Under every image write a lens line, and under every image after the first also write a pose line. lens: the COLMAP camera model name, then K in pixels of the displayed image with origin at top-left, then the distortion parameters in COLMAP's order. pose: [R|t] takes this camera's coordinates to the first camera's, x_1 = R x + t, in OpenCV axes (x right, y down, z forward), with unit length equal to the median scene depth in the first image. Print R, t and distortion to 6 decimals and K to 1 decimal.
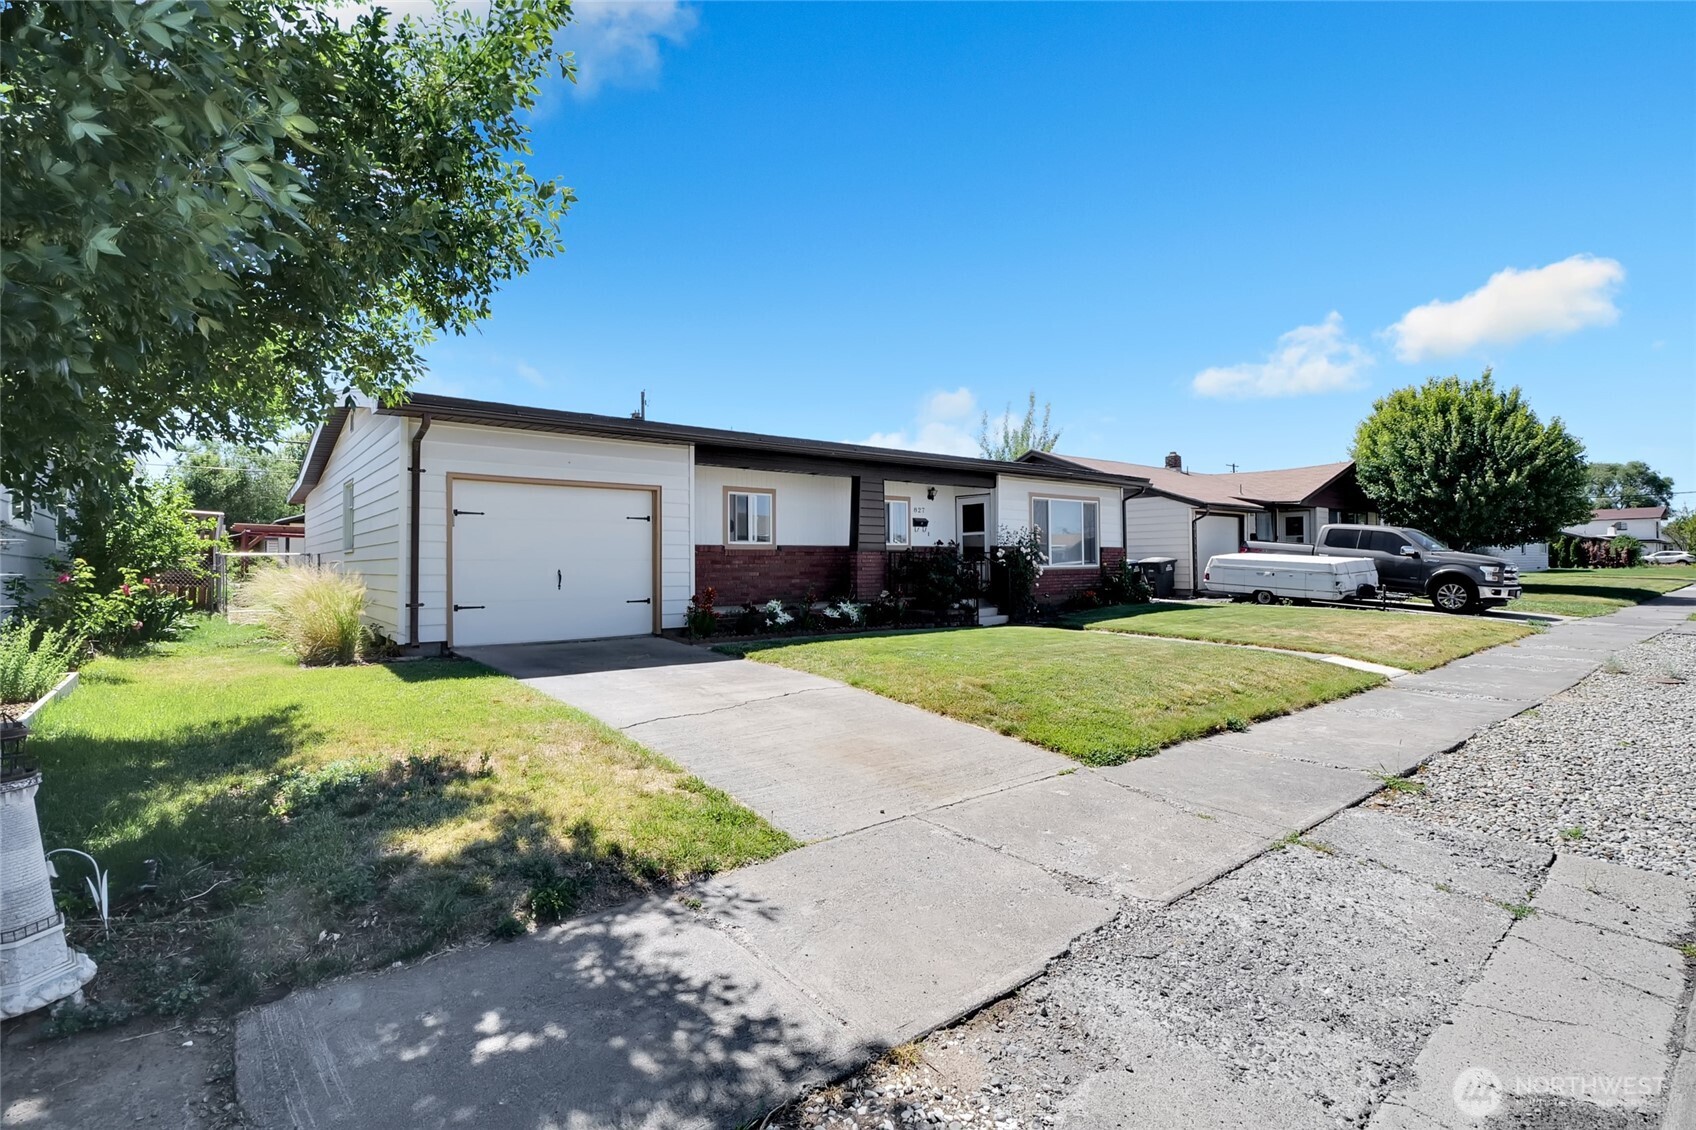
lens RADIAL K [[791.5, 0, 841.5], [0, 791.5, 558.5], [0, 0, 1]] dist [-0.016739, 0.001503]
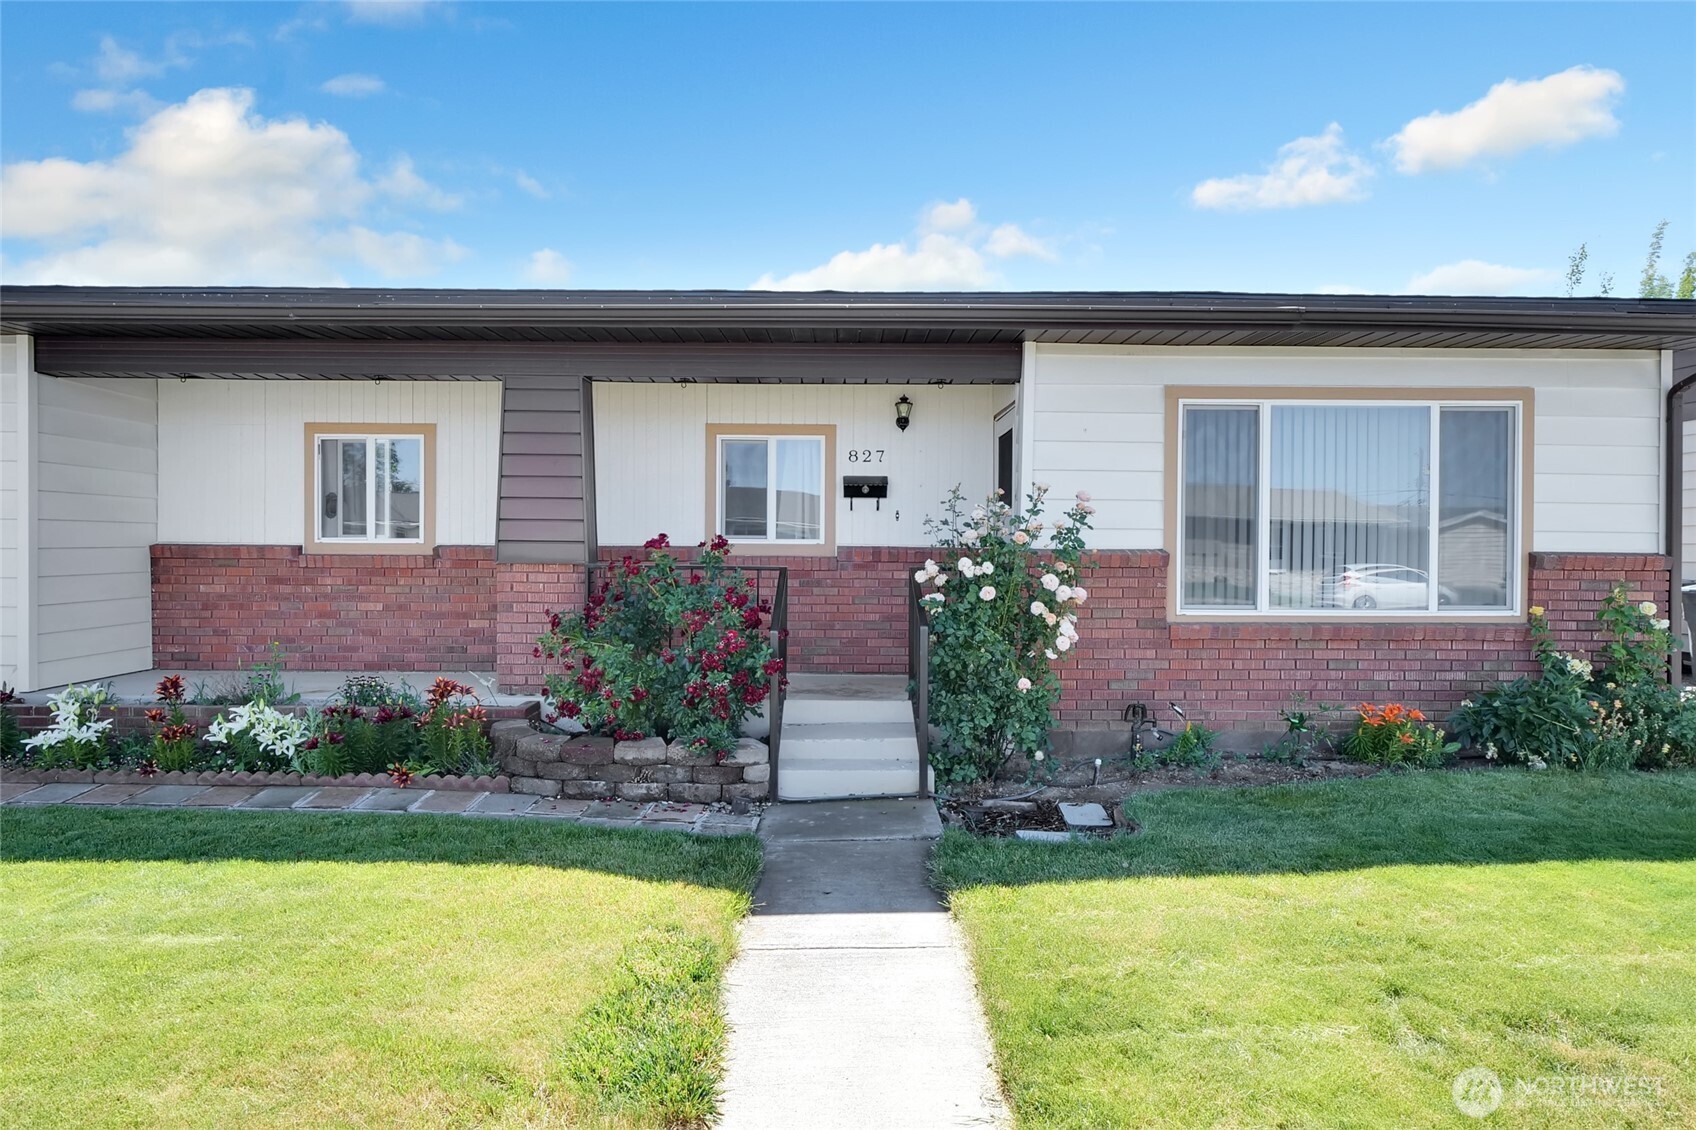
lens RADIAL K [[912.9, 0, 851.2], [0, 912.9, 562.4], [0, 0, 1]] dist [-0.005642, 0.000686]
pose [[0.784167, 0.022381, -0.620146, 0.439661], [-0.008388, 0.999640, 0.025471, -0.022311], [0.620493, -0.014772, 0.784073, 0.732192]]
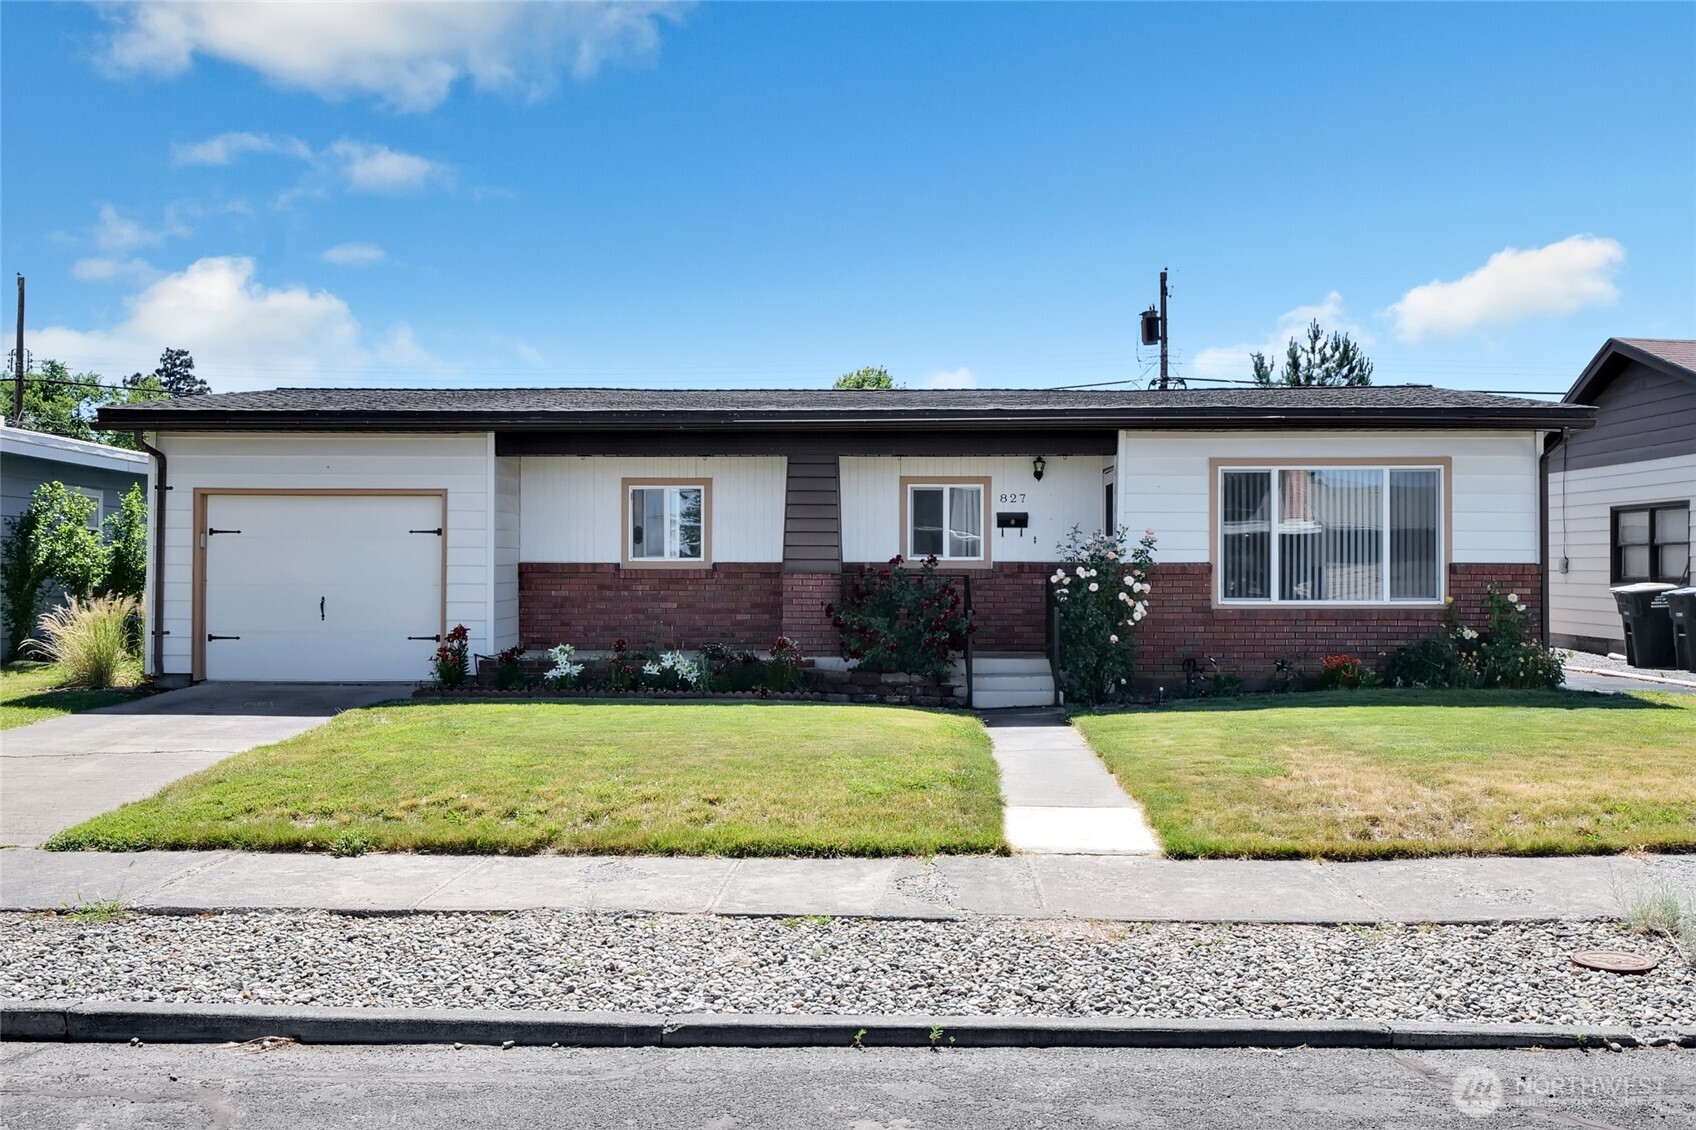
lens RADIAL K [[1473.8, 0, 850.1], [0, 1473.8, 563.3], [0, 0, 1]] dist [0.001614, -0.001351]
pose [[0.753723, 0.006499, -0.657160, 0.818372], [-0.002761, 0.999974, 0.006722, -0.024650], [0.657187, -0.003252, 0.753721, 0.143234]]
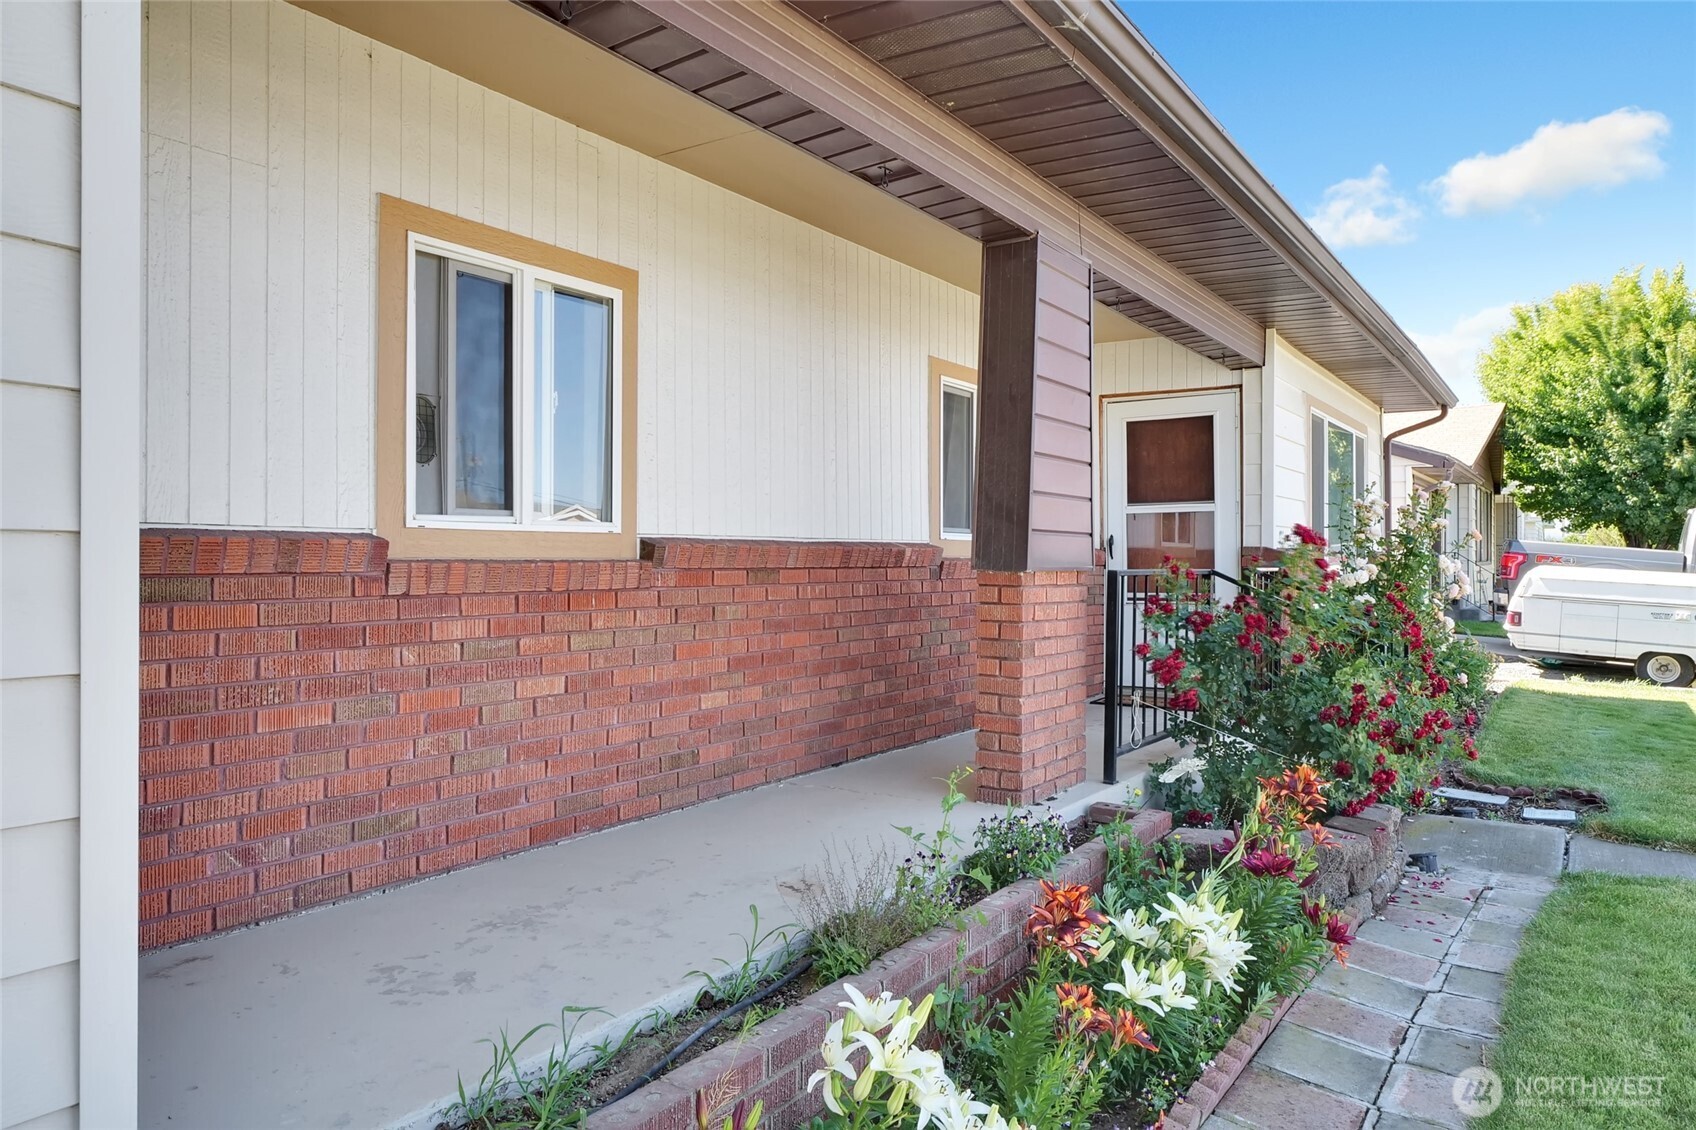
lens RADIAL K [[1114.2, 0, 843.5], [0, 1114.2, 560.6], [0, 0, 1]] dist [-0.023160, -0.000740]
pose [[0.954476, 0.008627, 0.298162, -0.118328], [-0.010581, 0.999932, 0.004938, -0.012743], [-0.298099, -0.007868, 0.954503, 0.701280]]
